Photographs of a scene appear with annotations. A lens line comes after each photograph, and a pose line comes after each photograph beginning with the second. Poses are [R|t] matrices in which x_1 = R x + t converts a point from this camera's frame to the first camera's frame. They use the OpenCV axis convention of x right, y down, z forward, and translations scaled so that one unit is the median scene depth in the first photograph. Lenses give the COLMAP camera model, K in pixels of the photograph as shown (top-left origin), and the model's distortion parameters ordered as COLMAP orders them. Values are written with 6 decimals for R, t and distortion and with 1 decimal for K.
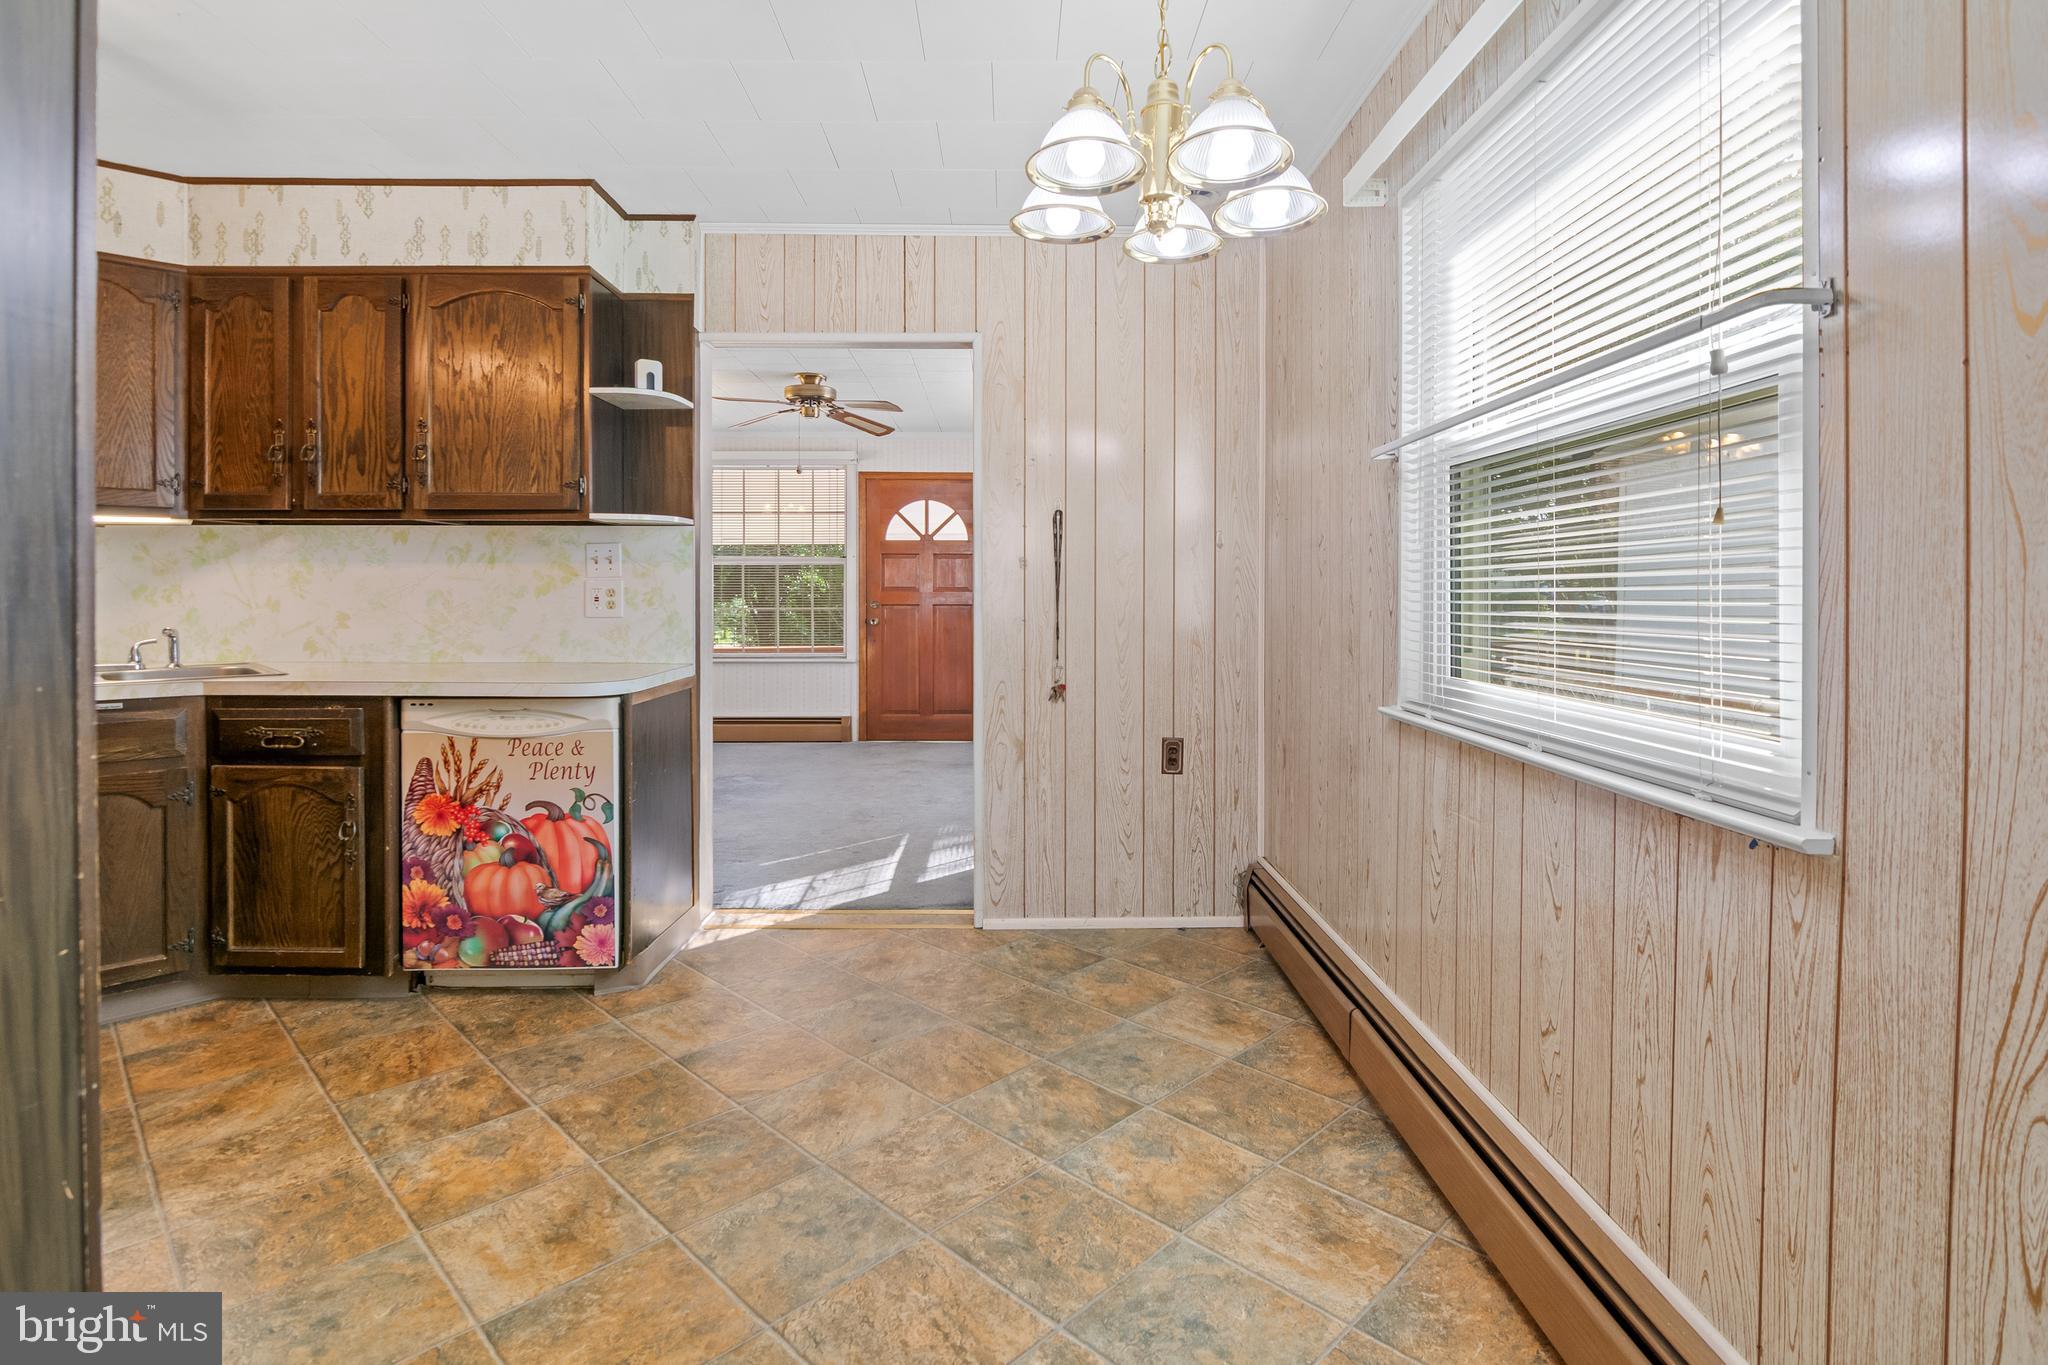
lens RADIAL K [[1019.8, 0, 1017.2], [0, 1019.8, 589.1], [0, 0, 1]] dist [-0.002404, -0.006143]
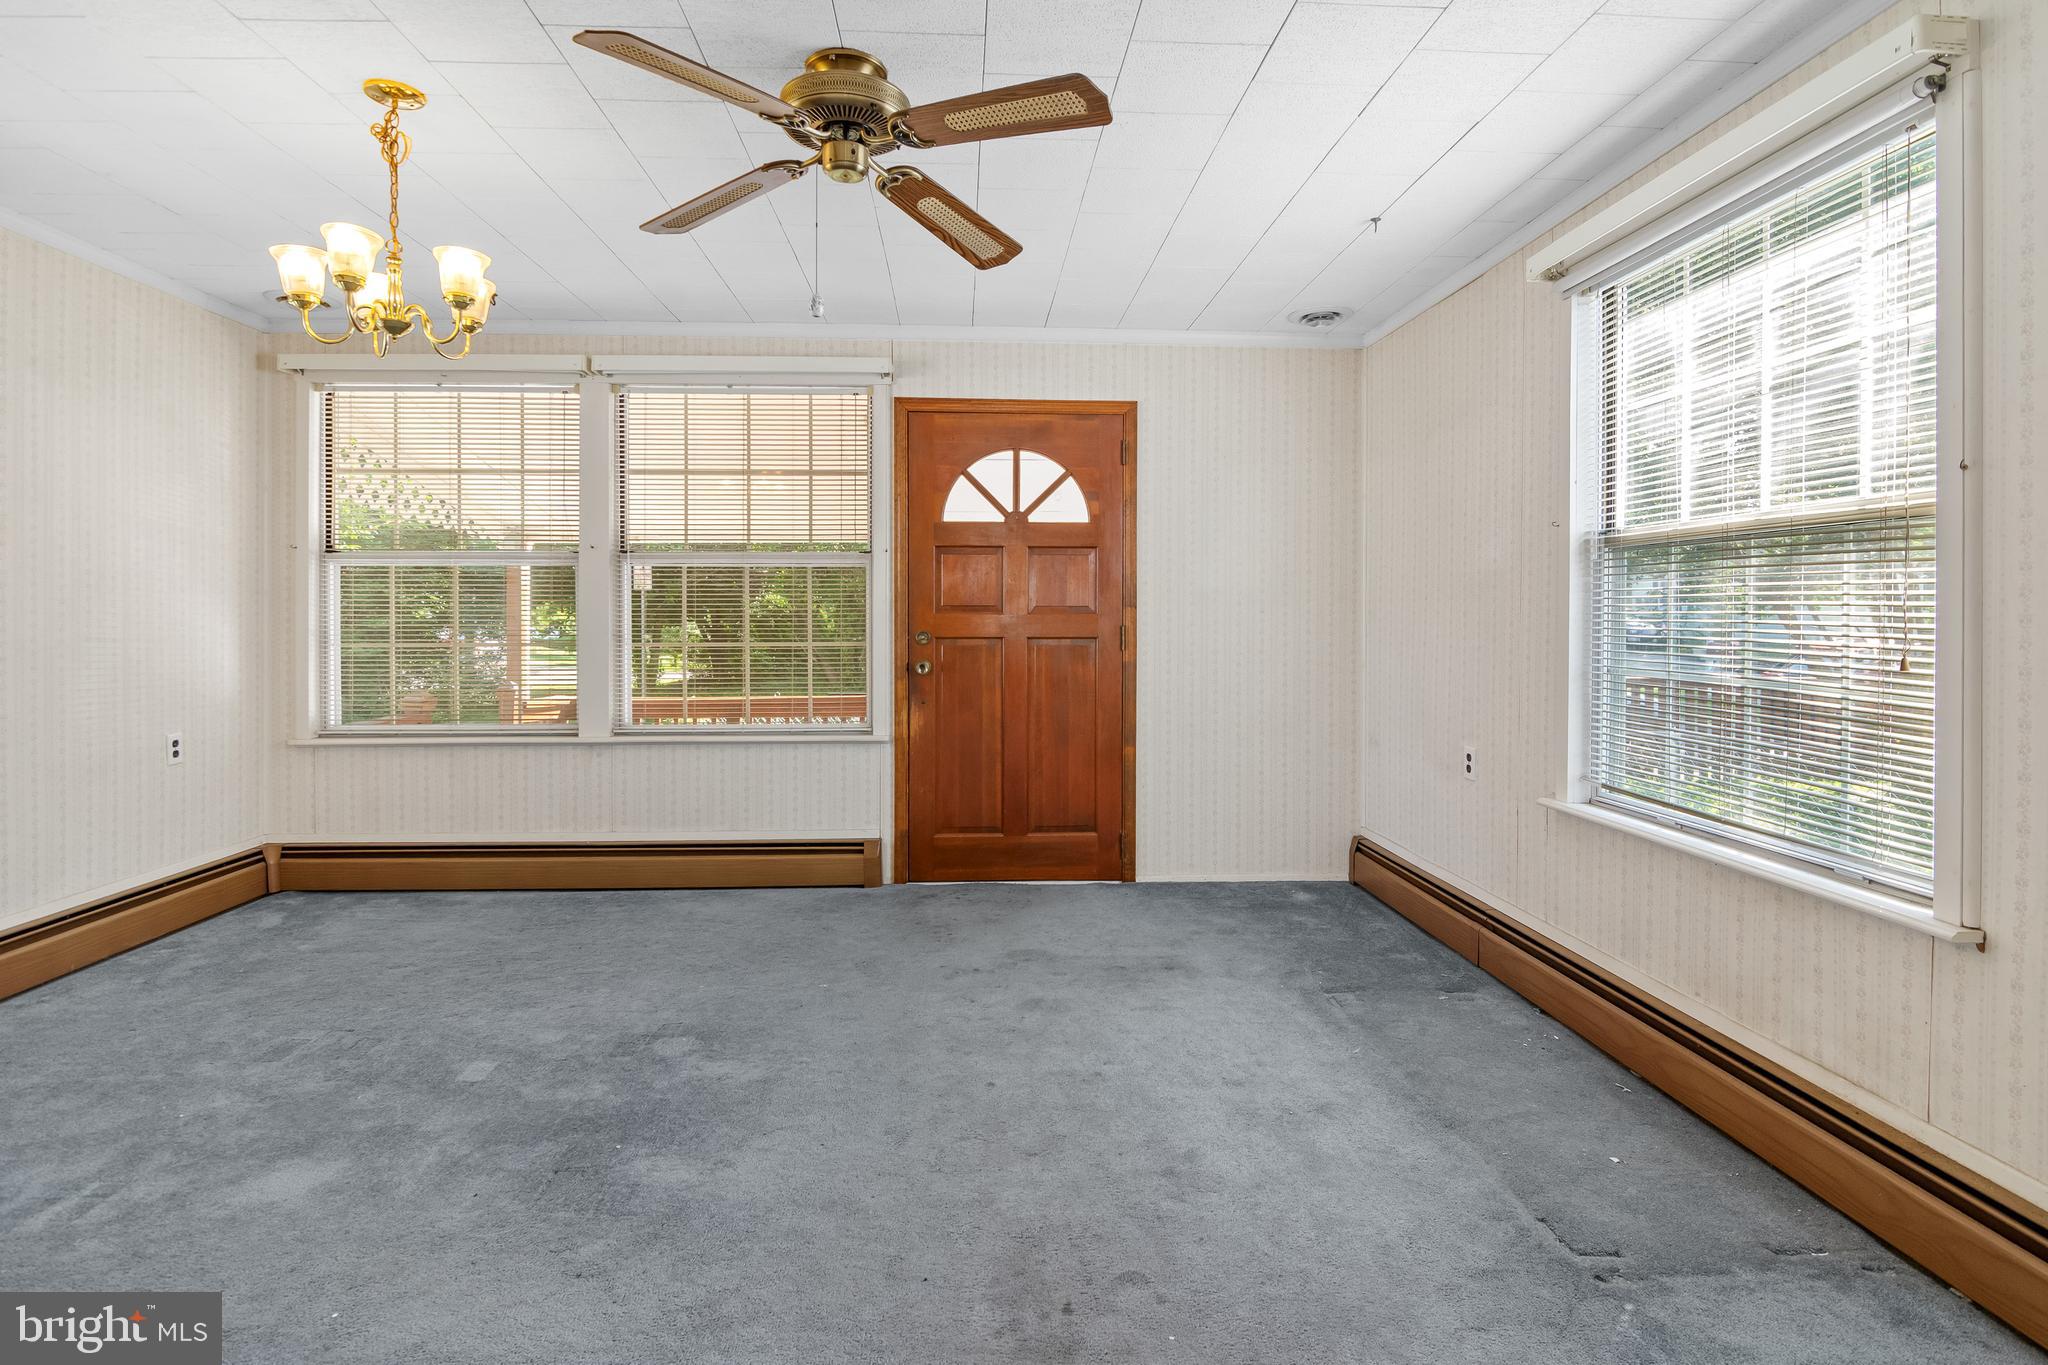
lens RADIAL K [[1006.4, 0, 1003.5], [0, 1006.4, 619.8], [0, 0, 1]] dist [-0.000509, -0.007815]
pose [[0.999366, -0.001627, 0.035556, -0.322084], [0.001316, 0.999961, 0.008766, 0.001990], [-0.035569, -0.008713, 0.999329, 1.255233]]
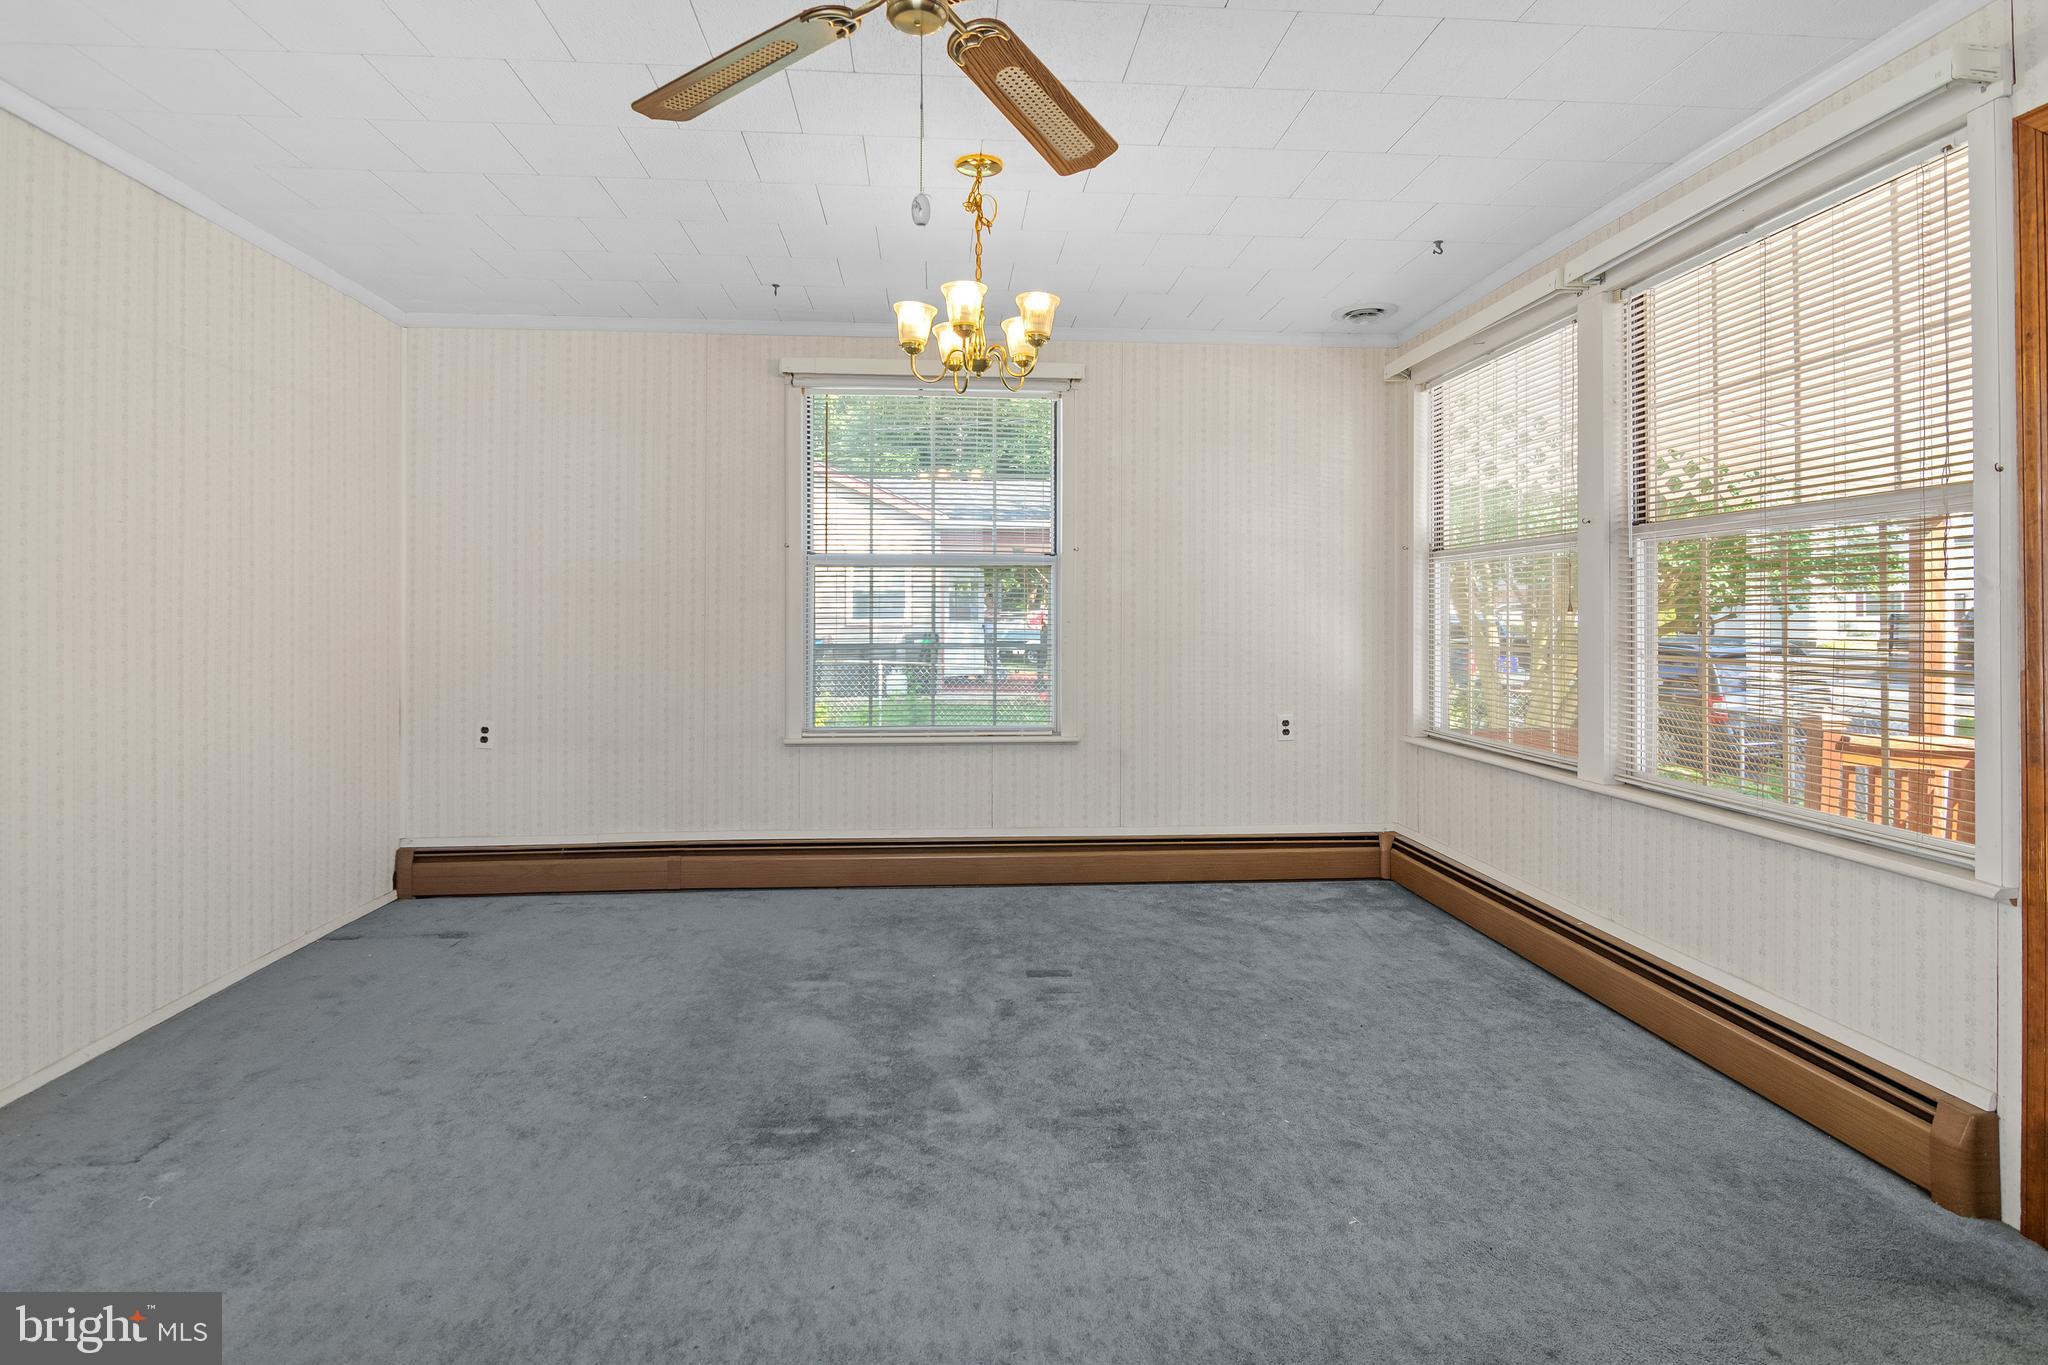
lens RADIAL K [[1016.1, 0, 1016.6], [0, 1016.1, 607.0], [0, 0, 1]] dist [0.001191, -0.009361]
pose [[0.073469, -0.008819, -0.997259, 0.182003], [0.003700, 0.999956, -0.008570, 0.006390], [0.997291, -0.003061, 0.073498, 2.077615]]
